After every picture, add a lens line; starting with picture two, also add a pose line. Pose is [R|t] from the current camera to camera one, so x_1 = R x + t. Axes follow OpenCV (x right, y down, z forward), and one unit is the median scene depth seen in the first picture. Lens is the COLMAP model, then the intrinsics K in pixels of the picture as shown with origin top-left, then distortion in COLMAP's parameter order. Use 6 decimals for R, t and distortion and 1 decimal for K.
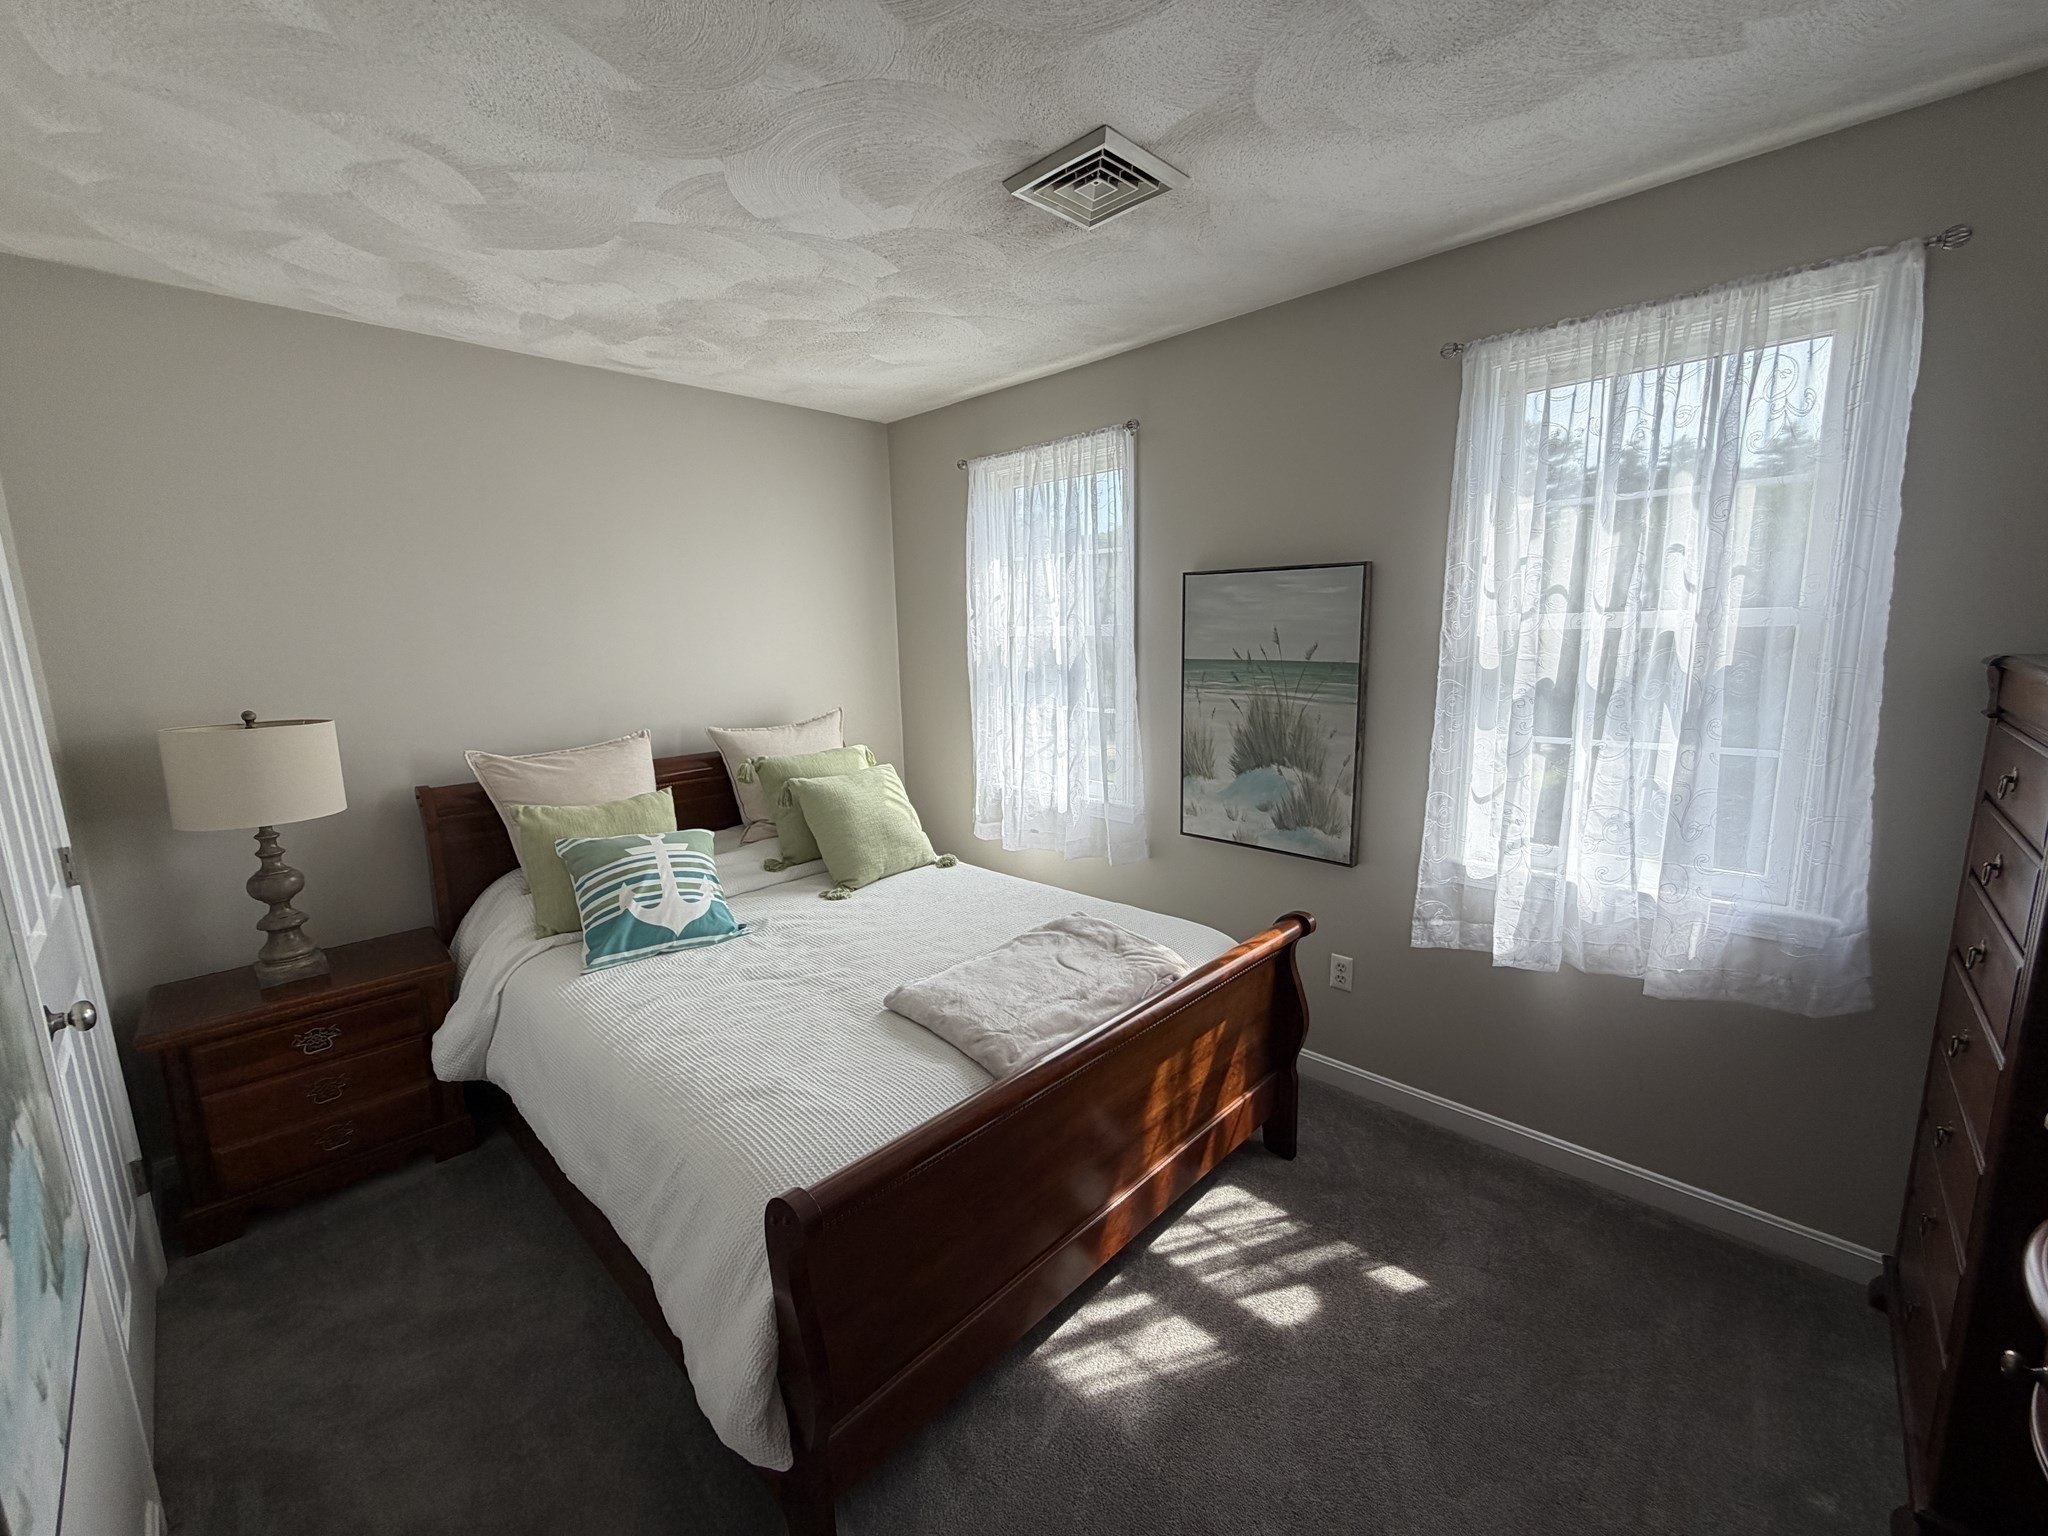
lens RADIAL K [[819.8, 0, 1023.7], [0, 819.8, 767.4], [0, 0, 1]] dist [-0.000442, 0.001088]
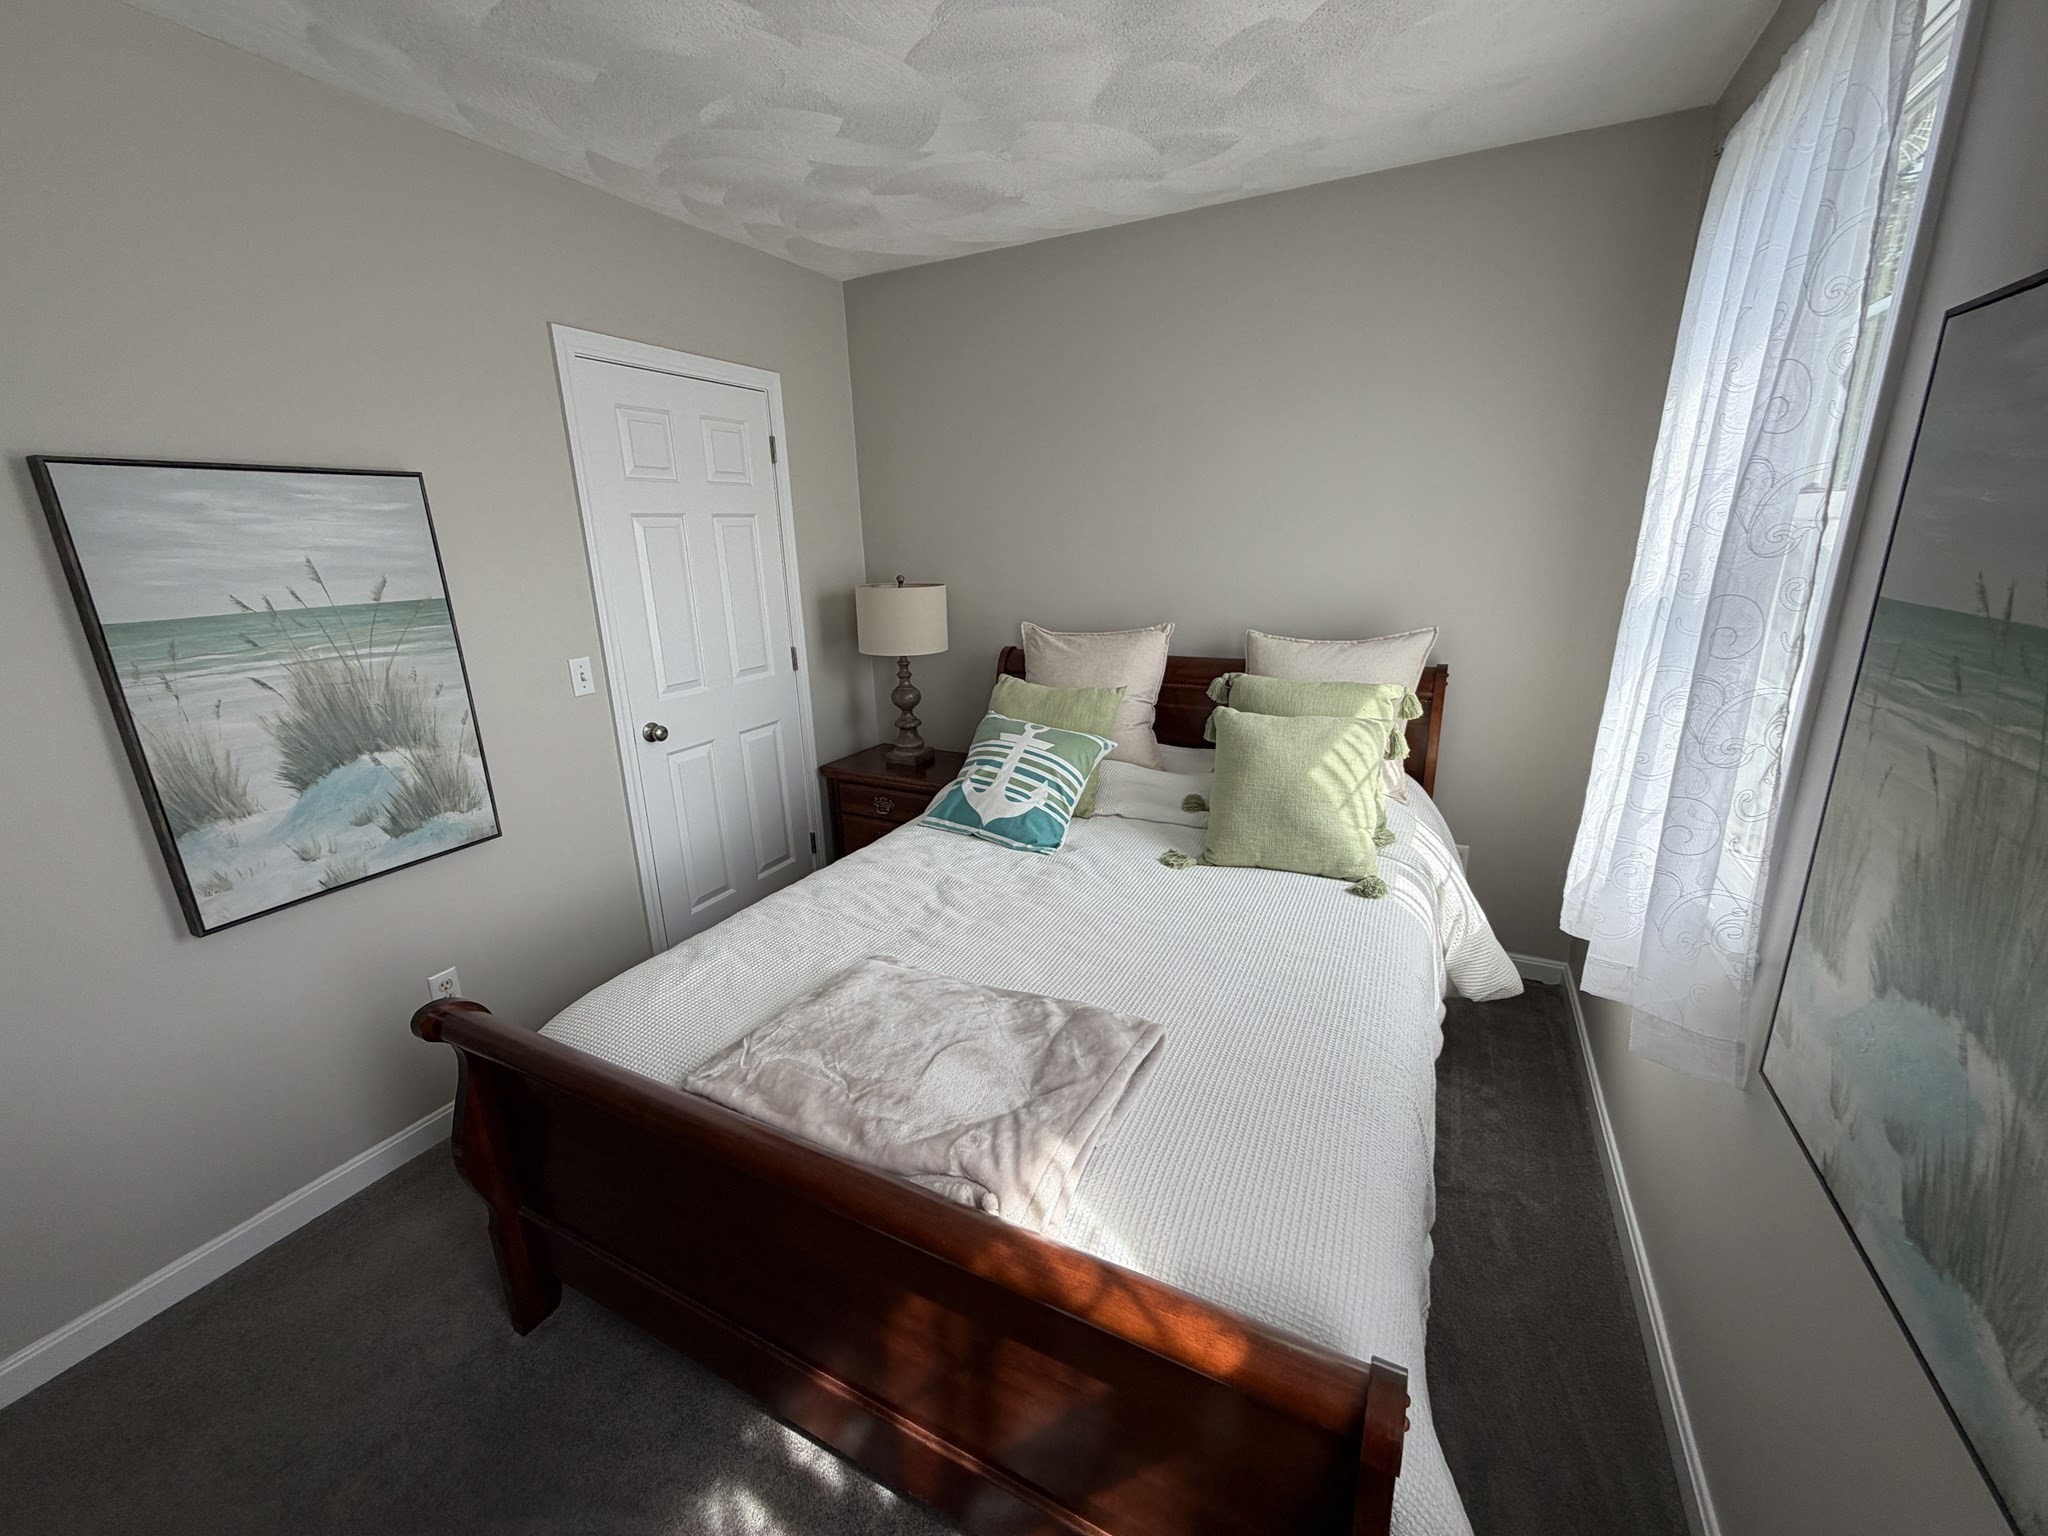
lens RADIAL K [[819.8, 0, 1024.3], [0, 819.8, 773.9], [0, 0, 1]] dist [-0.000442, 0.001088]
pose [[0.291987, 0.289300, -0.911619, 0.509975], [-0.141160, 0.955752, 0.258093, -0.129064], [0.945948, 0.053324, 0.319905, 0.709892]]
